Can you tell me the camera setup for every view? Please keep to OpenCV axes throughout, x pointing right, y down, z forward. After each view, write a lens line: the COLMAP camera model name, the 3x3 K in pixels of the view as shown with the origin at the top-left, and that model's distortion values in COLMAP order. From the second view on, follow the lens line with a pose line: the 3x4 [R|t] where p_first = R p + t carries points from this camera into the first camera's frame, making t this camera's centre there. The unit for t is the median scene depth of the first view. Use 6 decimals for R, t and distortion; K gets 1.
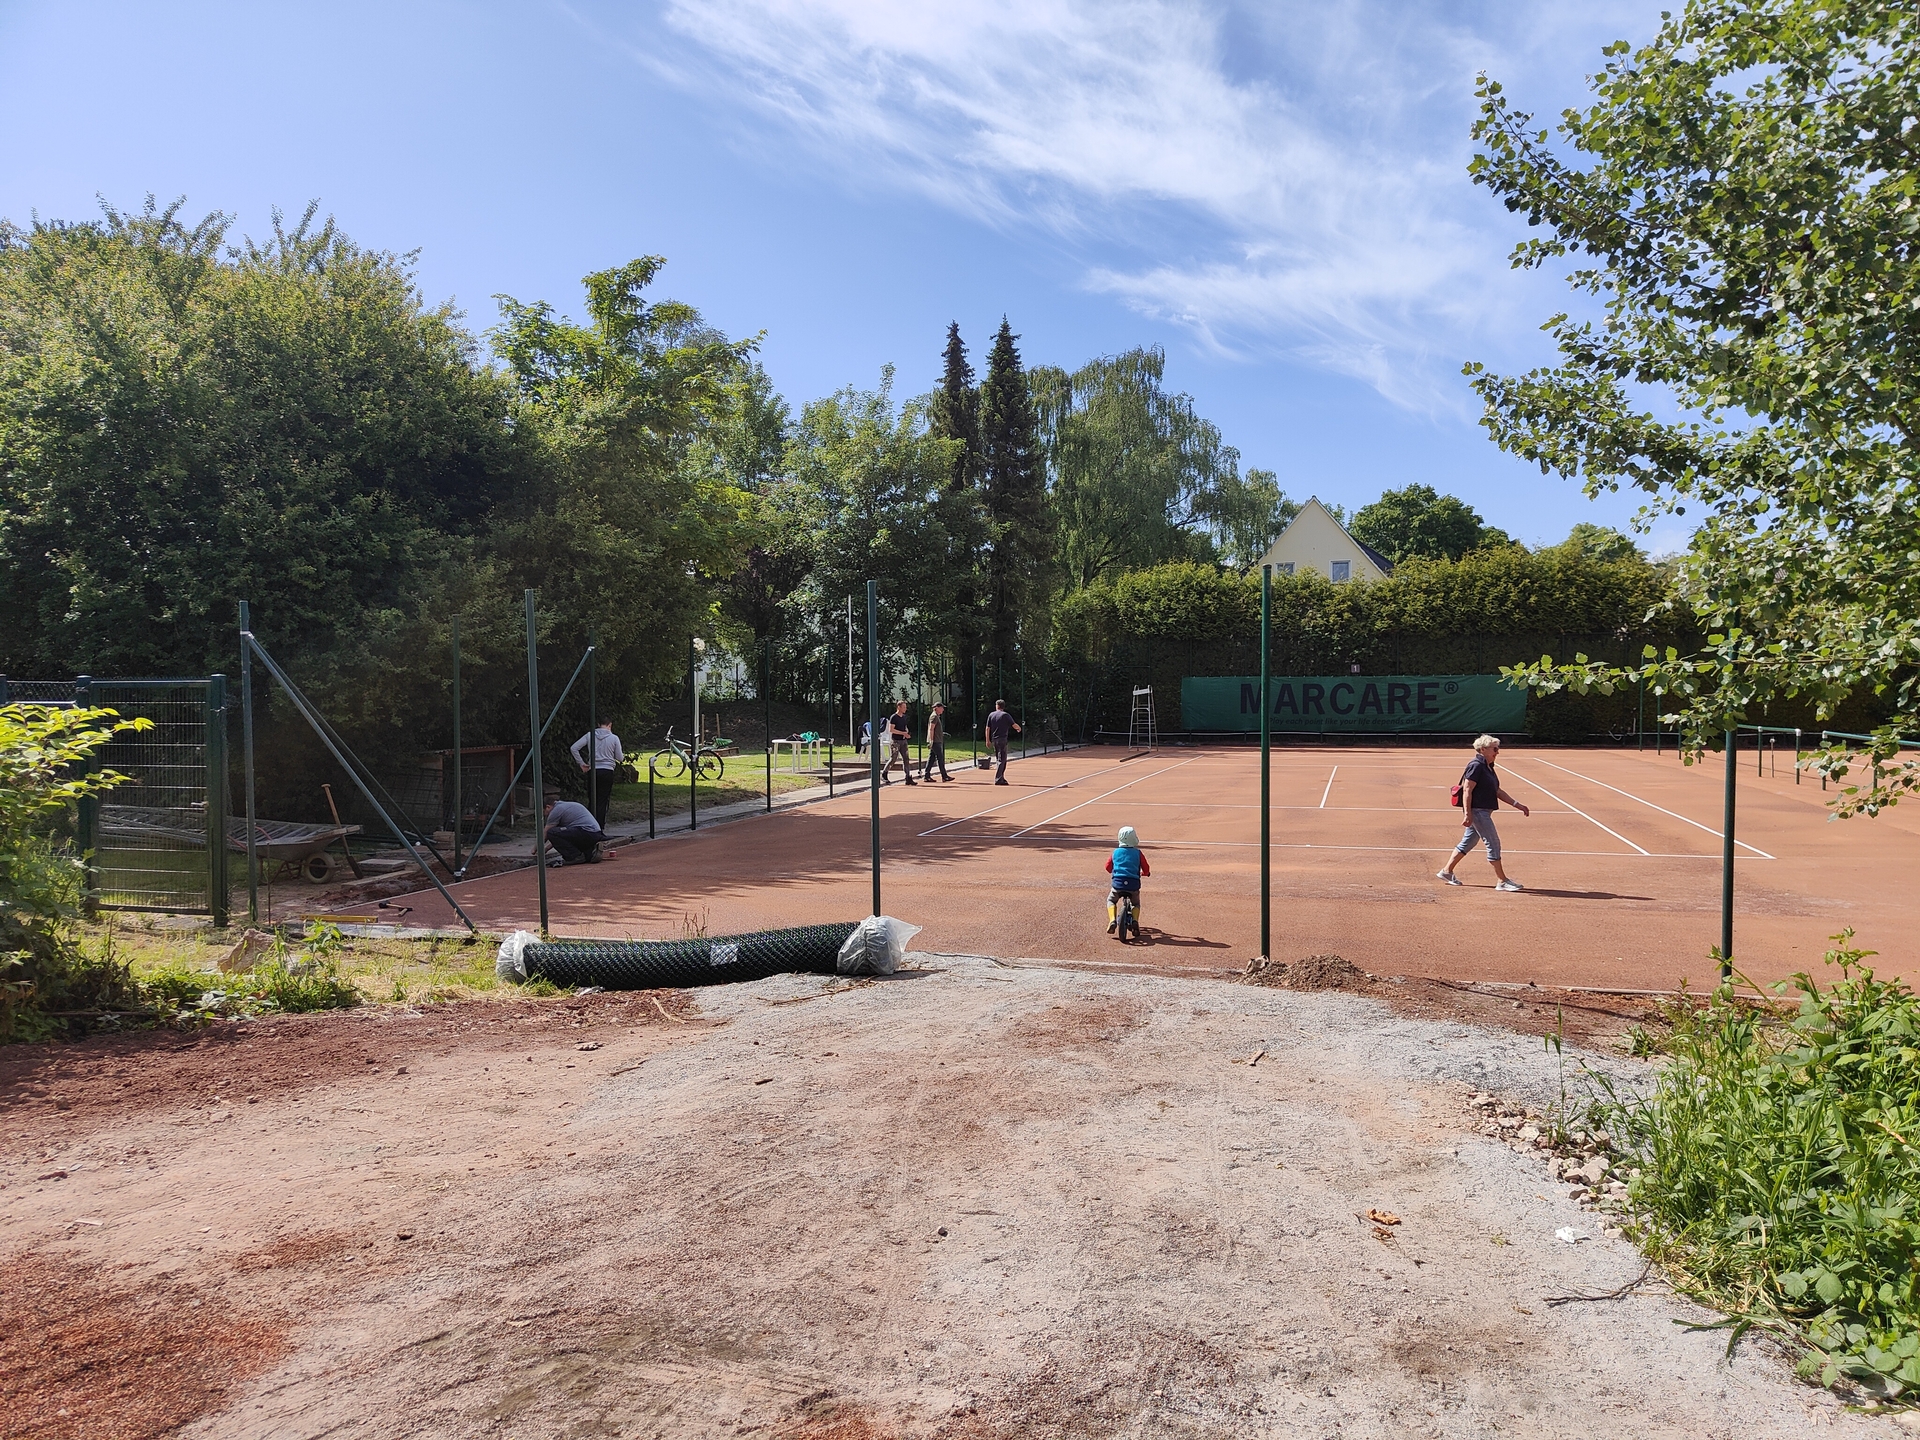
lens RADIAL K [[1305.4, 0, 956.0], [0, 1305.4, 790.7], [0, 0, 1]] dist [-0.008839, 0.005861]
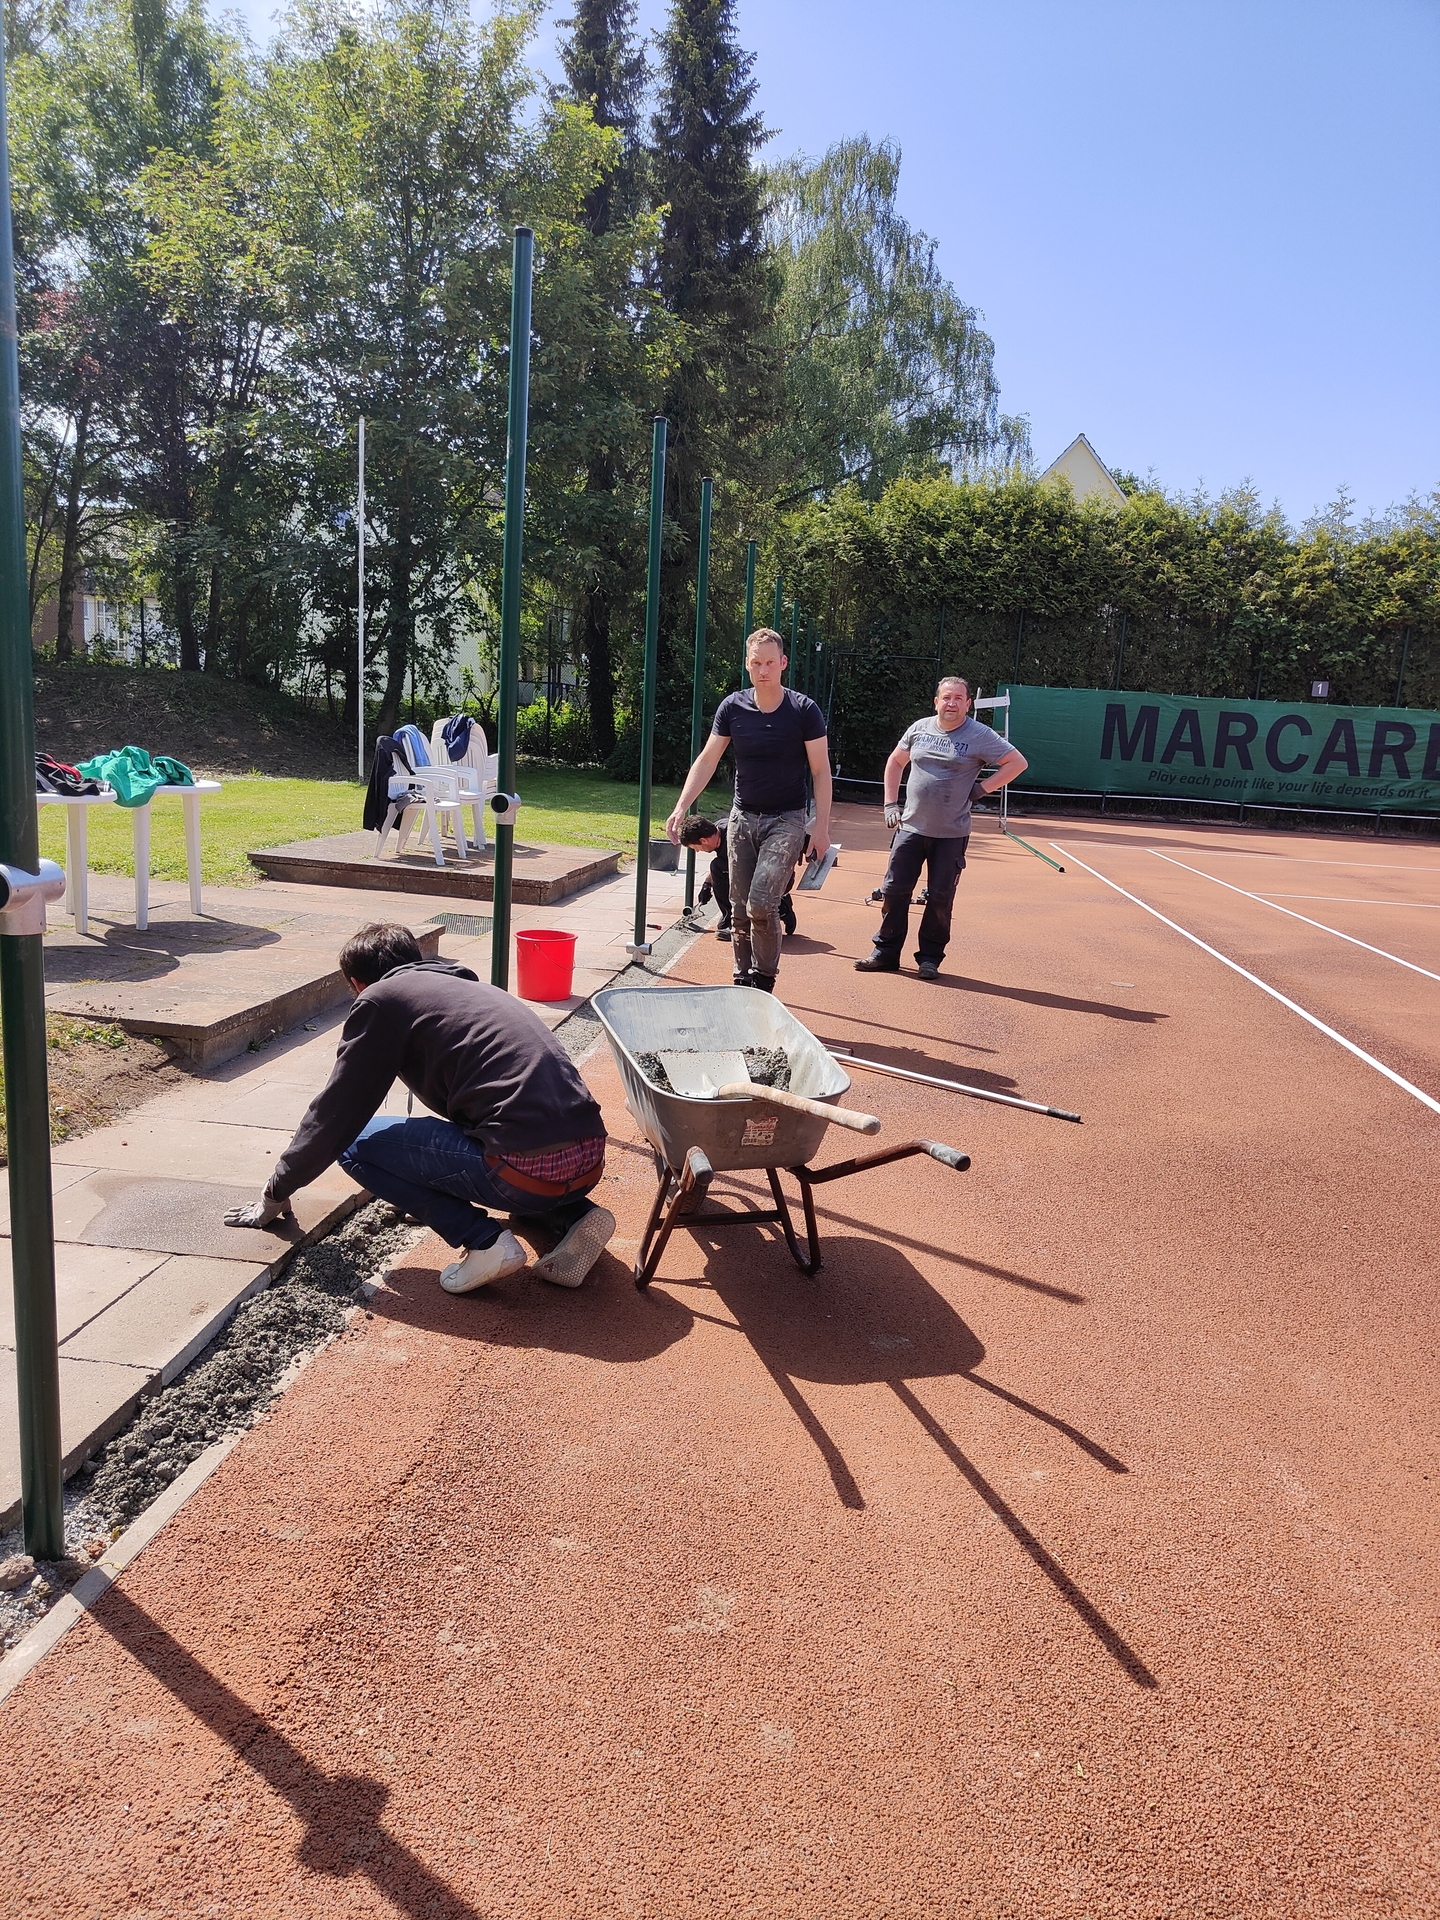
lens RADIAL K [[1305.4, 0, 716.4], [0, 1305.4, 995.7], [0, 0, 1]] dist [-0.008839, 0.005861]
pose [[0.982724, 0.028307, 0.182899, -0.037043], [-0.052281, 0.990445, 0.127617, -0.023008], [-0.177539, -0.134974, 0.974814, 0.495081]]
